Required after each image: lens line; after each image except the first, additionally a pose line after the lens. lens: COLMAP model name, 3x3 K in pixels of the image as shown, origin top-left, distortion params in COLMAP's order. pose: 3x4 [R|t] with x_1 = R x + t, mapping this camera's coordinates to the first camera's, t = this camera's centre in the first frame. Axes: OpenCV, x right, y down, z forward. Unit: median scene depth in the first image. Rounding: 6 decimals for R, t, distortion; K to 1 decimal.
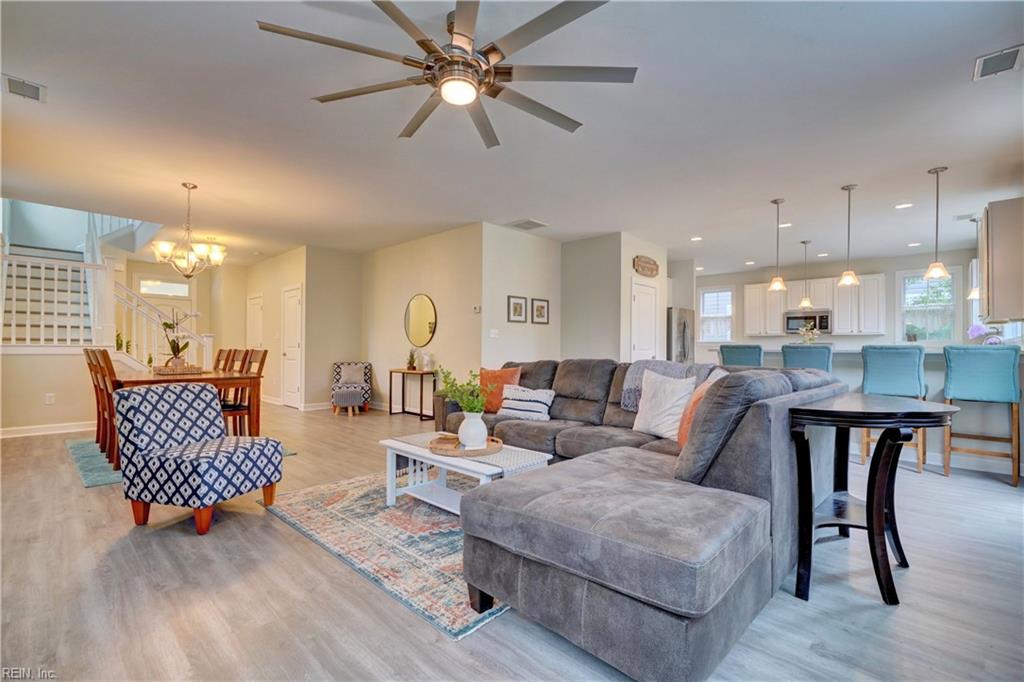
lens RADIAL K [[455.1, 0, 512.0], [0, 455.1, 341.0], [0, 0, 1]] dist [0.000235, 0.005377]
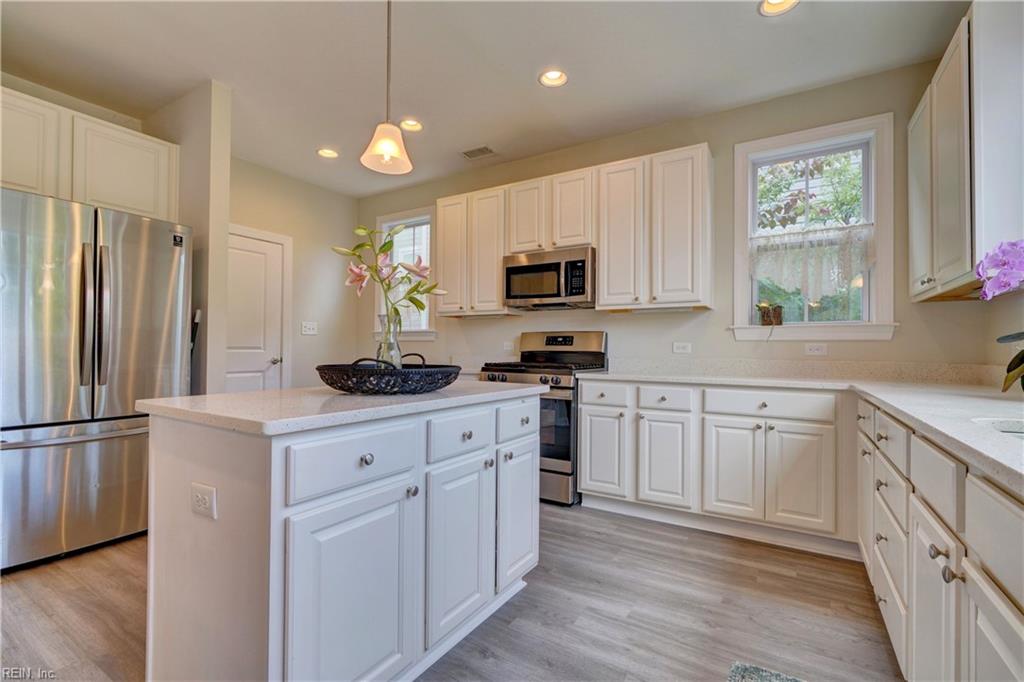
lens RADIAL K [[455.1, 0, 512.0], [0, 455.1, 341.0], [0, 0, 1]] dist [0.000235, 0.005377]
pose [[0.984037, 0.009071, 0.177734, 0.563342], [-0.006442, 0.999861, -0.015361, 0.019735], [-0.177848, 0.013970, 0.983959, 0.628867]]
